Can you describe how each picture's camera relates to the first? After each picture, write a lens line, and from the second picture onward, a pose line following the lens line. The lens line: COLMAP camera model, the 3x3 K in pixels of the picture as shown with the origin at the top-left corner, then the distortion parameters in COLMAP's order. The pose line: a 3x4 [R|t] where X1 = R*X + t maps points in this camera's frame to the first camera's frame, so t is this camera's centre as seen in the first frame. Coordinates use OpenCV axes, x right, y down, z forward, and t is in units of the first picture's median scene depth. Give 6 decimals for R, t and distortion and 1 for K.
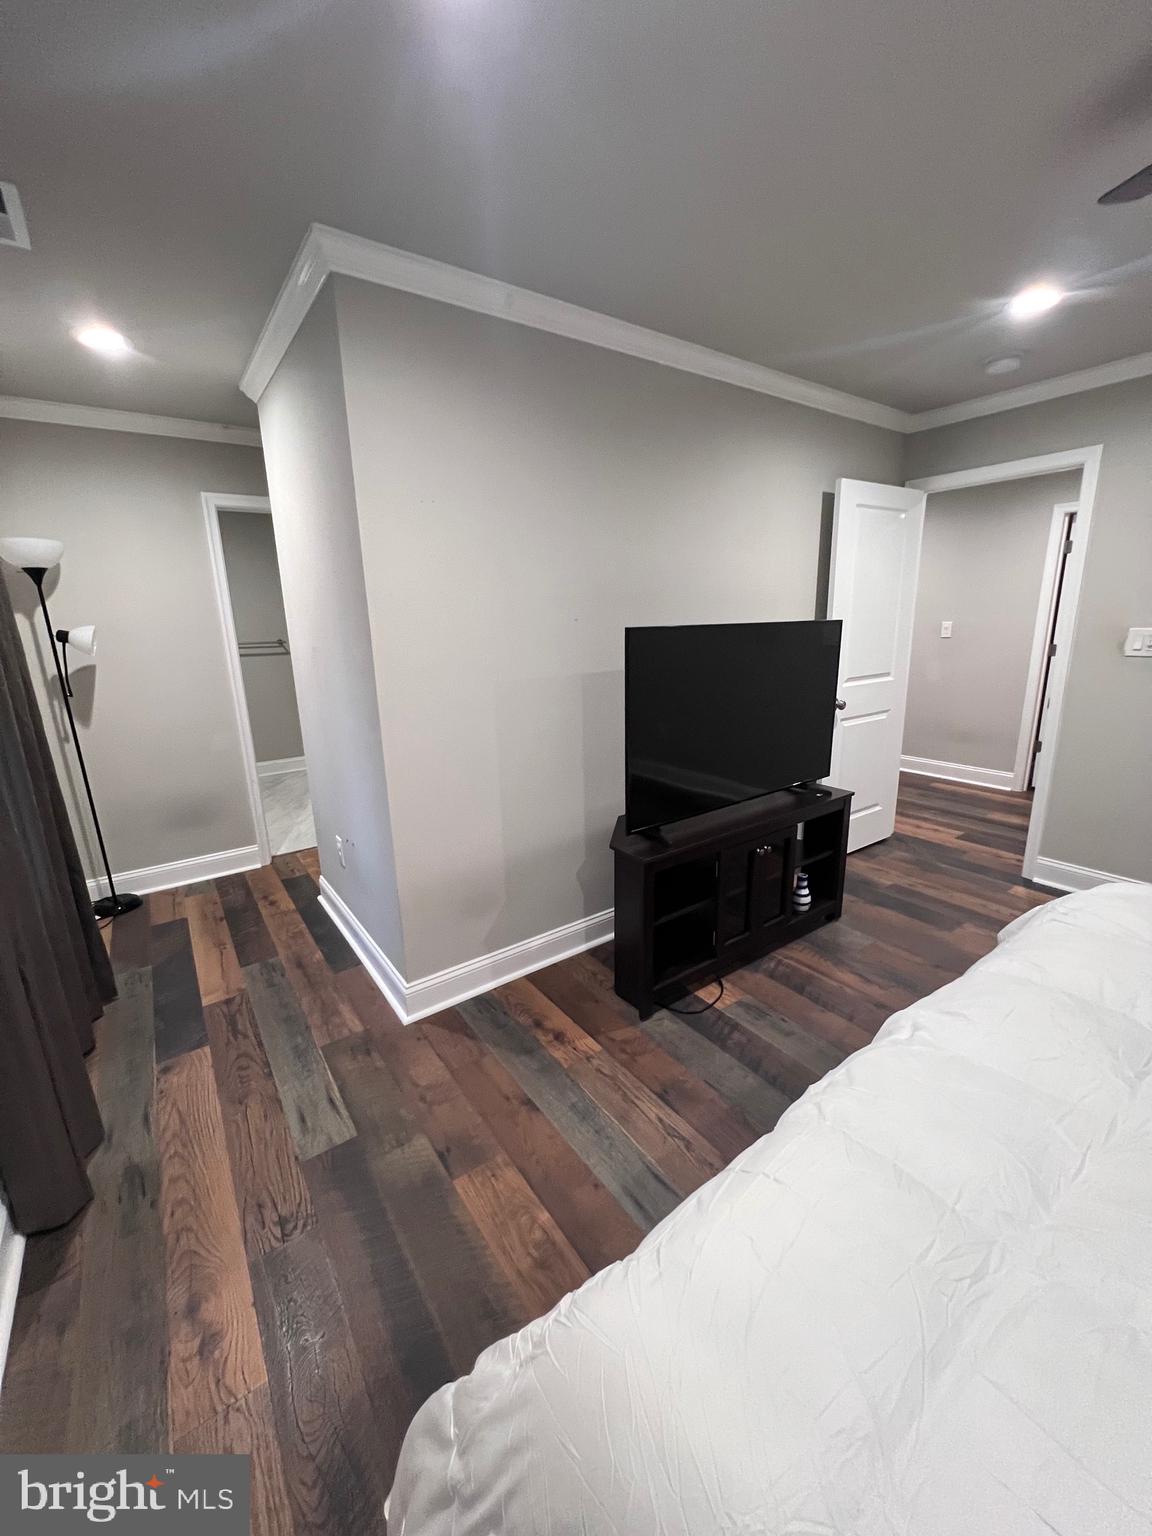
lens RADIAL K [[618.9, 0, 574.4], [0, 618.9, 769.6], [0, 0, 1]] dist [-0.001736, -0.000052]
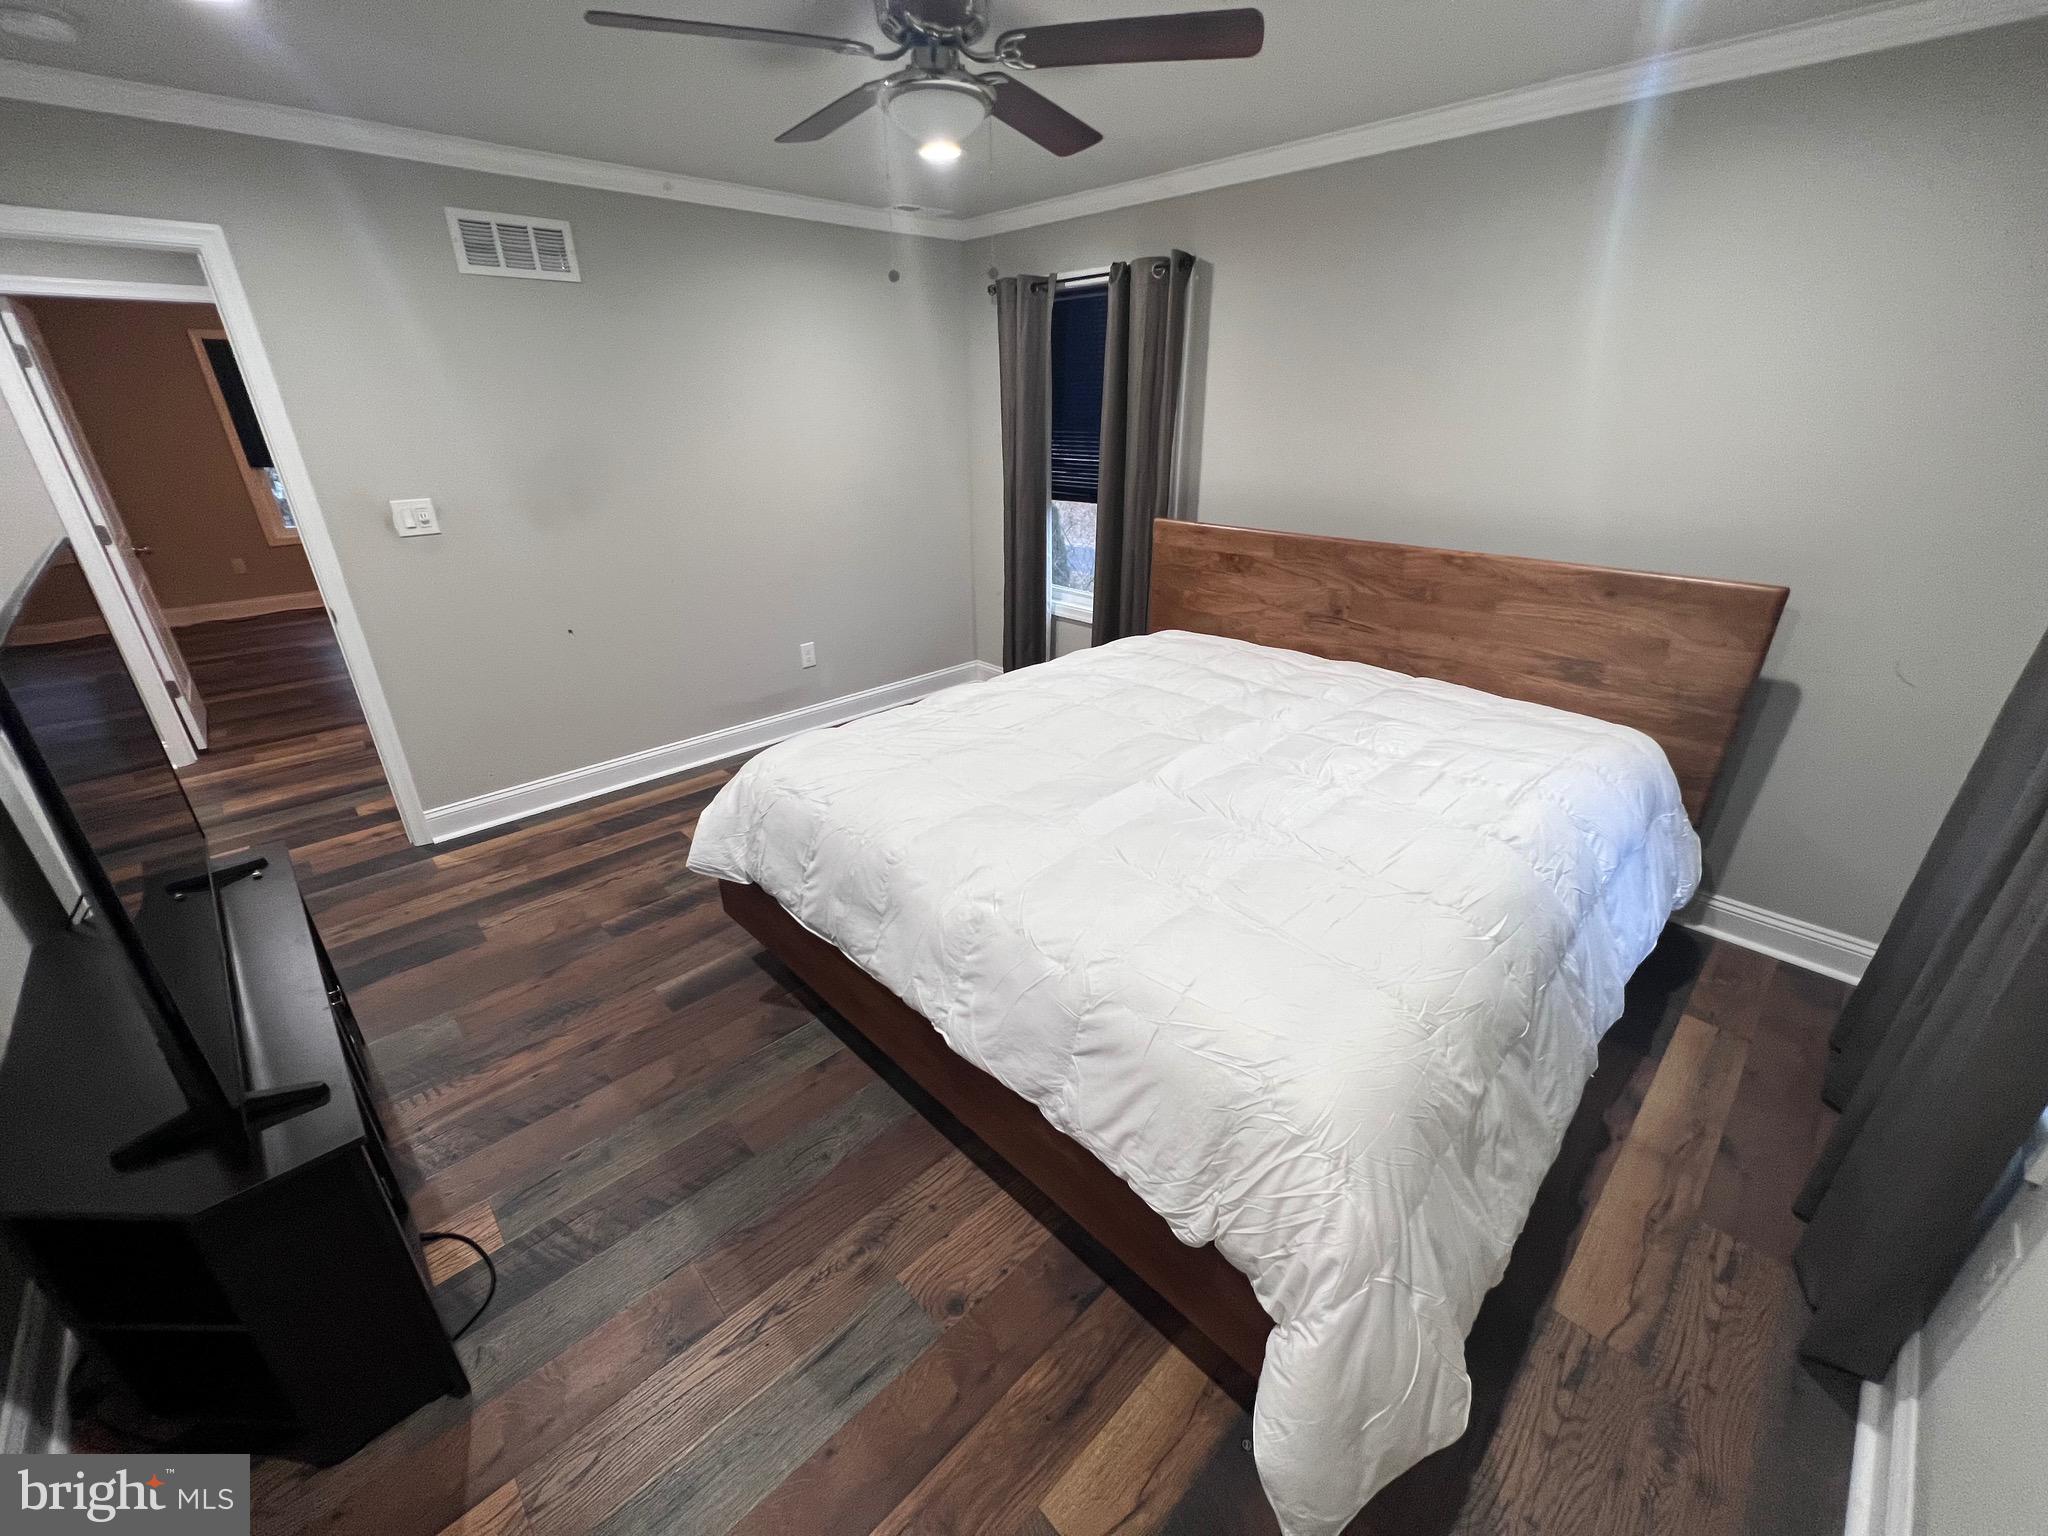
lens RADIAL K [[825.2, 0, 1018.4], [0, 825.2, 776.2], [0, 0, 1]] dist [-0.001736, -0.000052]
pose [[-0.156673, -0.390023, 0.907378, -0.366118], [0.245322, 0.874564, 0.418277, -0.196018], [-0.956698, 0.288132, -0.041340, 0.455804]]
